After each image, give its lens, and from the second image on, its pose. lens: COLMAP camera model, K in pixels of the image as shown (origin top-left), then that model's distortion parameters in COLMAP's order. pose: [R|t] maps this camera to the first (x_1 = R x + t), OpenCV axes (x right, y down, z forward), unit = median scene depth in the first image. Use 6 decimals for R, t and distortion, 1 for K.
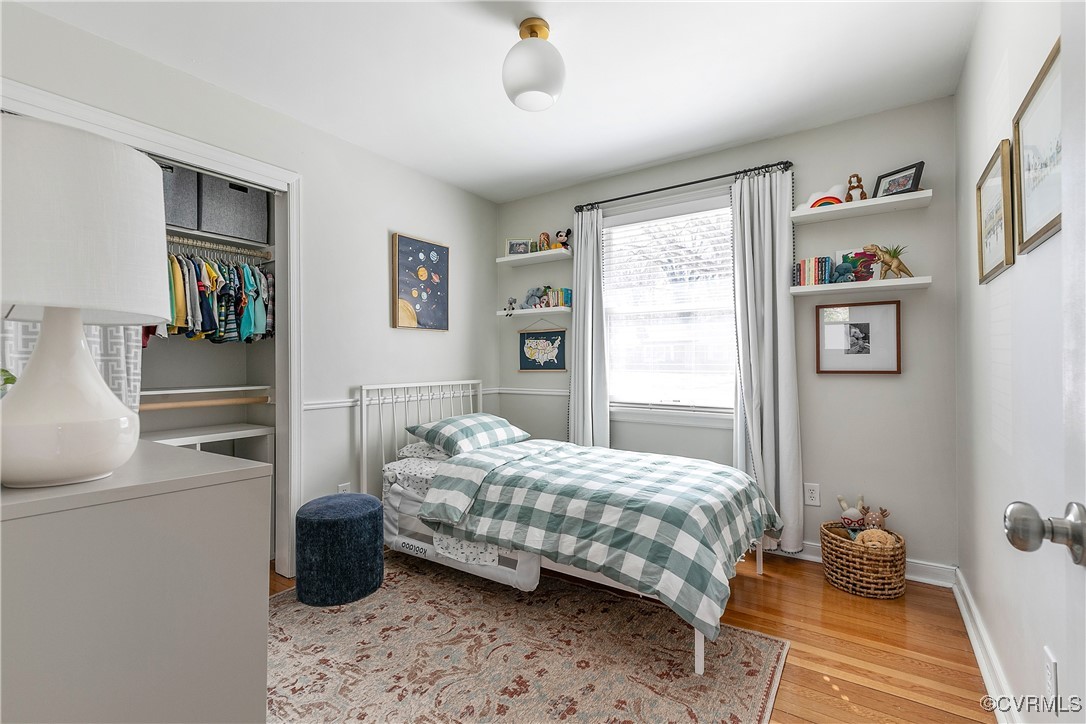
lens RADIAL K [[489.7, 0, 539.5], [0, 489.7, 358.5], [0, 0, 1]] dist [0.002575, 0.000058]
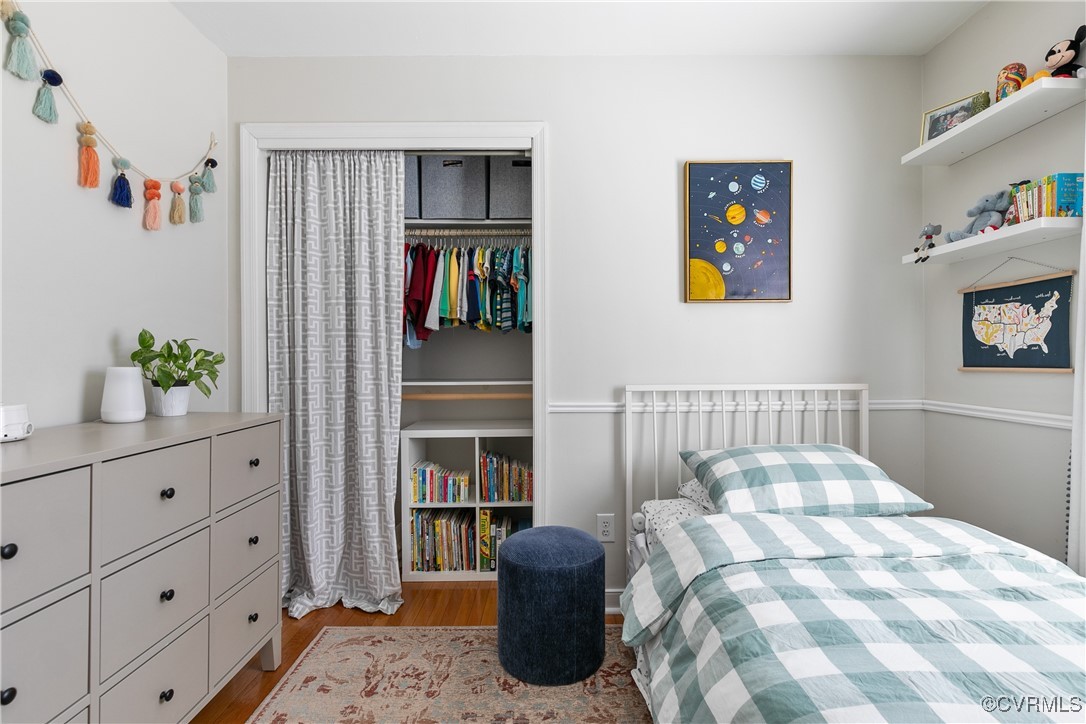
lens RADIAL K [[514.5, 0, 543.0], [0, 514.5, 362.0], [0, 0, 1]] dist [-0.003278, -0.000206]
pose [[0.569457, 0.007942, -0.821983, 0.169030], [0.009673, 0.999819, 0.016362, 0.005947], [0.821964, -0.017268, 0.569277, 0.404844]]
